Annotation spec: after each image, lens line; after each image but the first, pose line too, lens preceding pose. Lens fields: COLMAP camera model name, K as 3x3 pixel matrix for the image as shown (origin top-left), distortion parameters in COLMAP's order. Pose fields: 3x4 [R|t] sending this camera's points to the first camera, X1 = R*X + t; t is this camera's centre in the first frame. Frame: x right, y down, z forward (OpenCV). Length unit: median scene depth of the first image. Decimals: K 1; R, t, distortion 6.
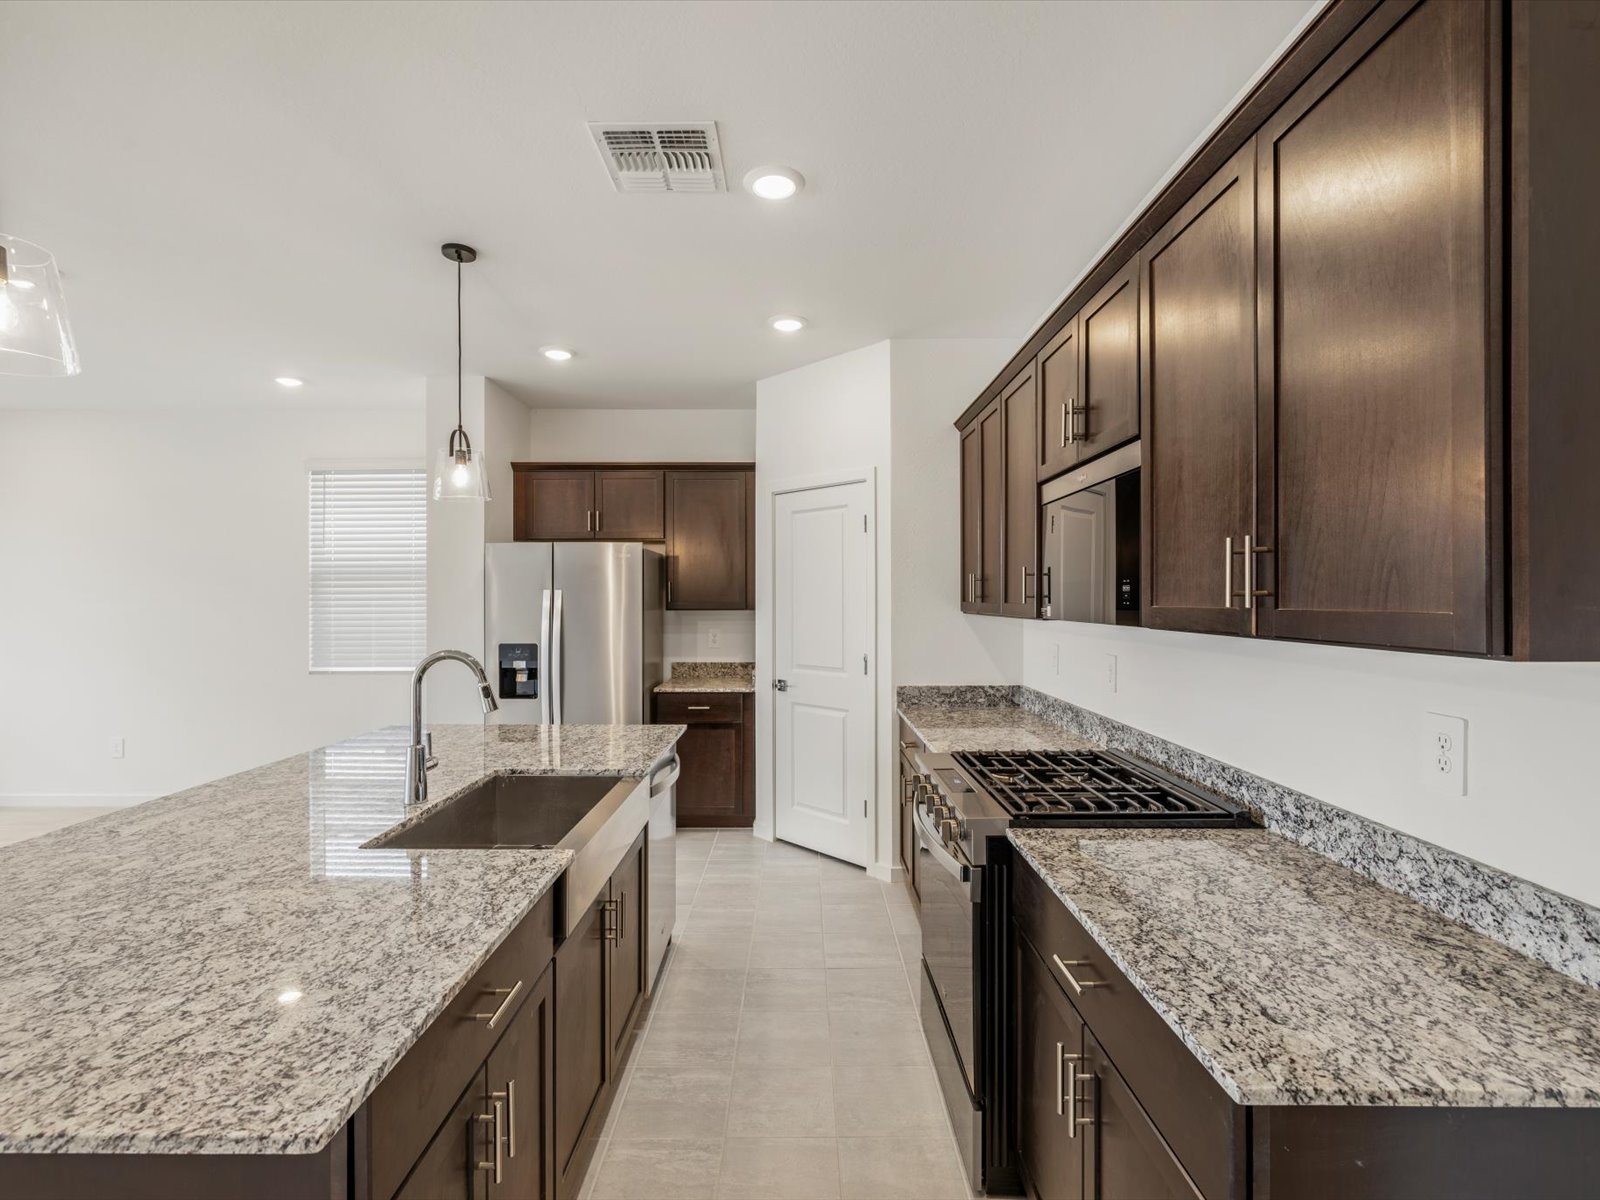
lens RADIAL K [[751.6, 0, 789.8], [0, 751.6, 599.0], [0, 0, 1]] dist [0.000571, -0.000065]
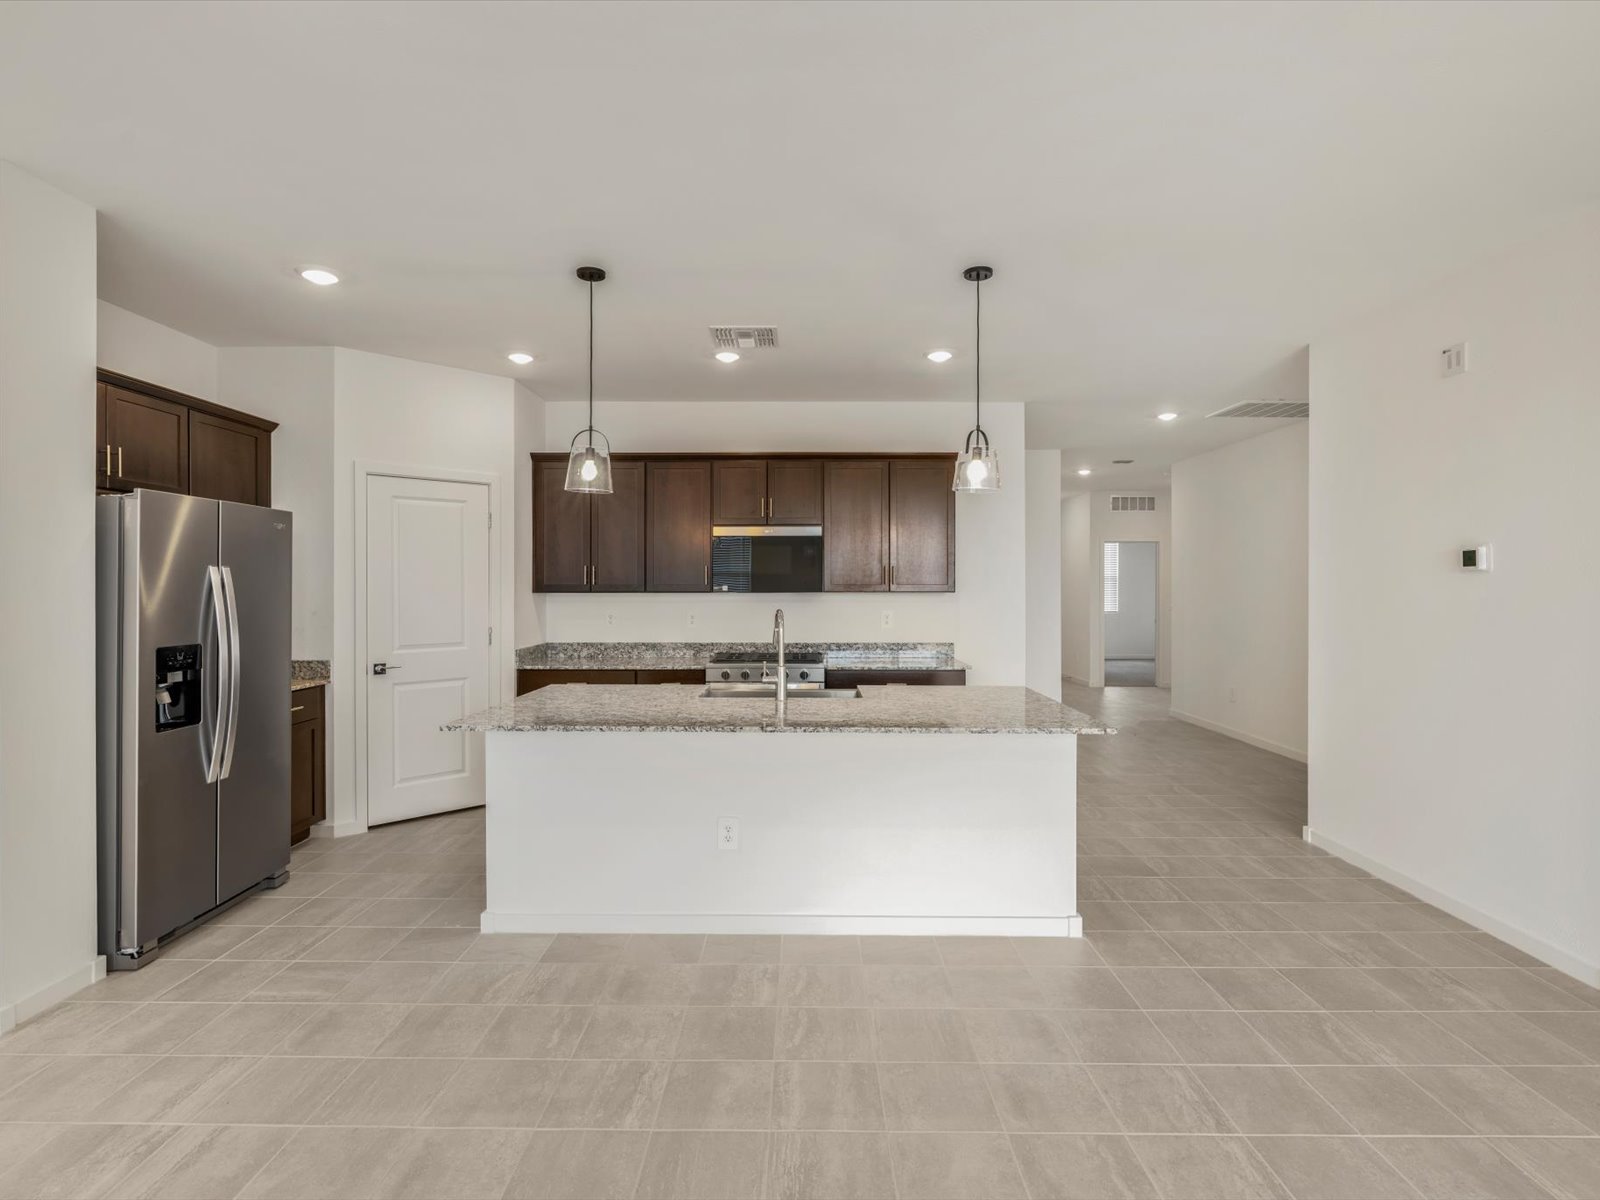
lens RADIAL K [[798.8, 0, 795.5], [0, 798.8, 591.1], [0, 0, 1]] dist [-0.004860, 0.000551]
pose [[-0.004306, -0.003161, 0.999986, -2.685884], [0.000963, 0.999995, 0.003165, 0.024021], [-0.999990, 0.000977, -0.004303, 1.150351]]
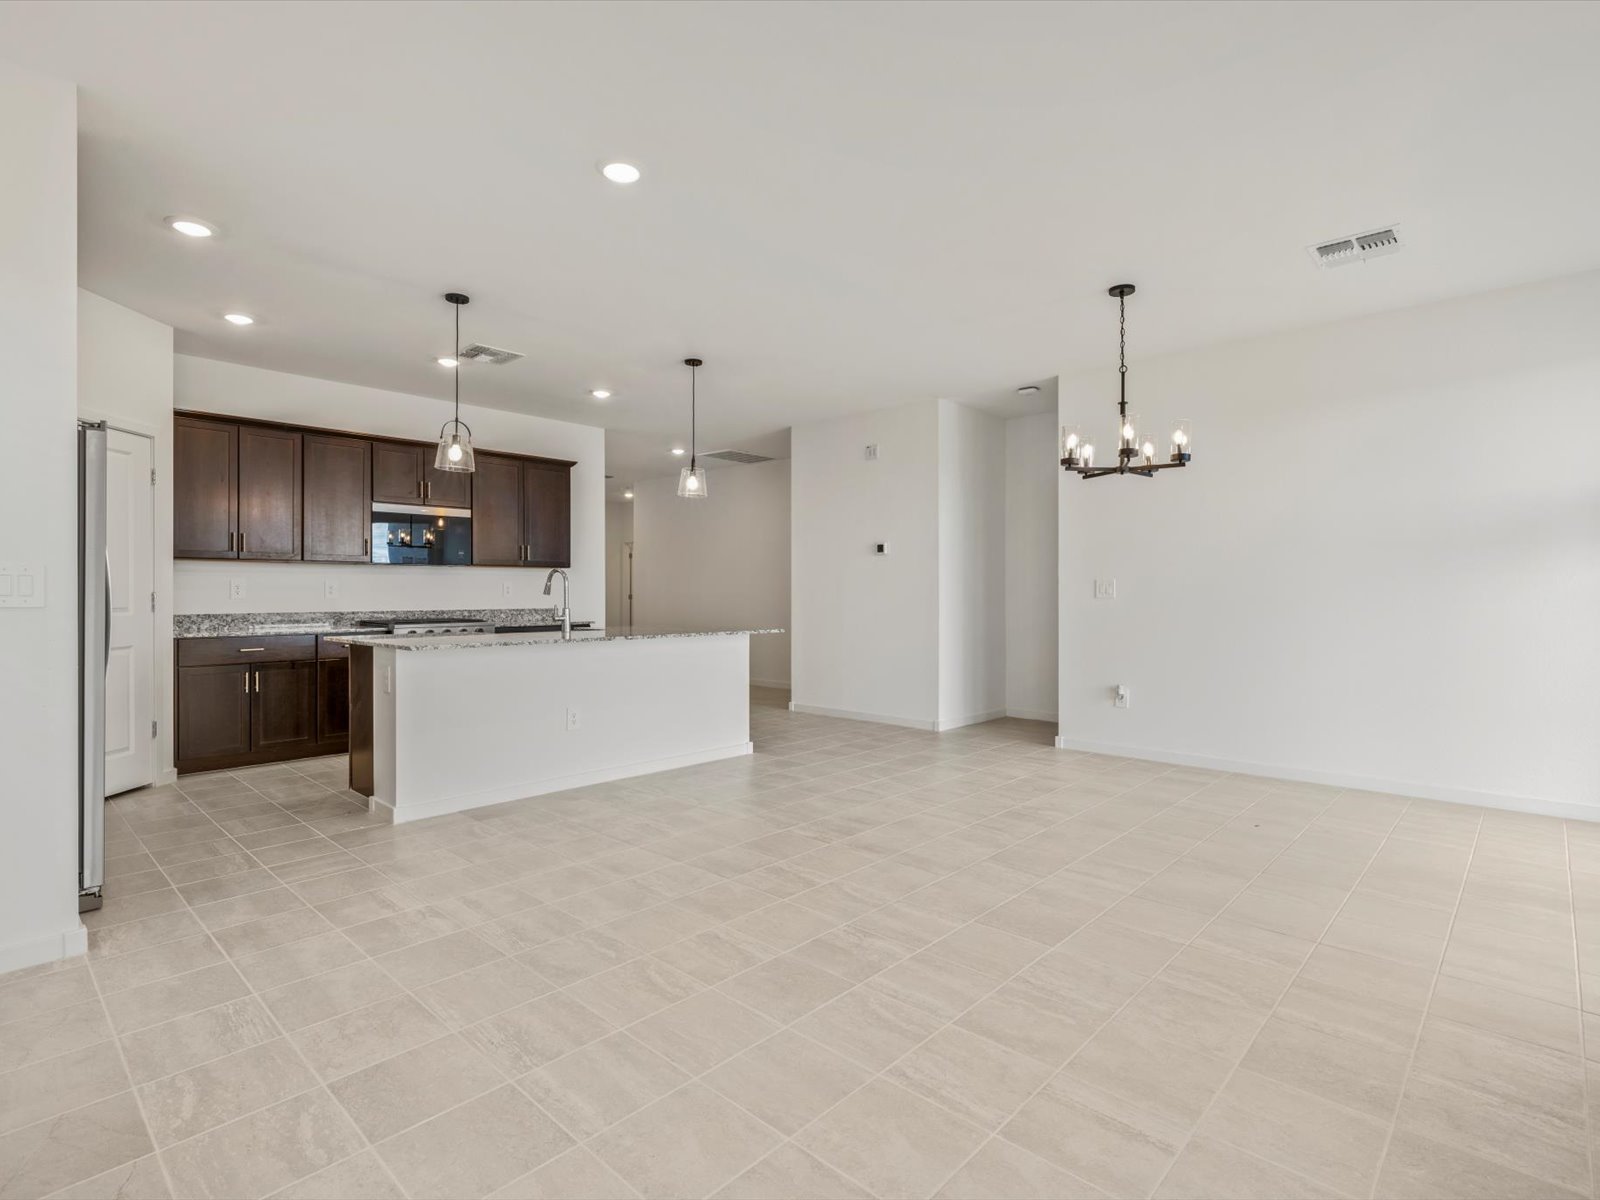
lens RADIAL K [[798.8, 0, 796.3], [0, 798.8, 593.4], [0, 0, 1]] dist [-0.004860, 0.000551]
pose [[-0.735671, 0.003410, 0.677330, -3.189338], [0.004323, 0.999991, -0.000339, 0.178388], [-0.677325, 0.002678, -0.735679, 2.758576]]
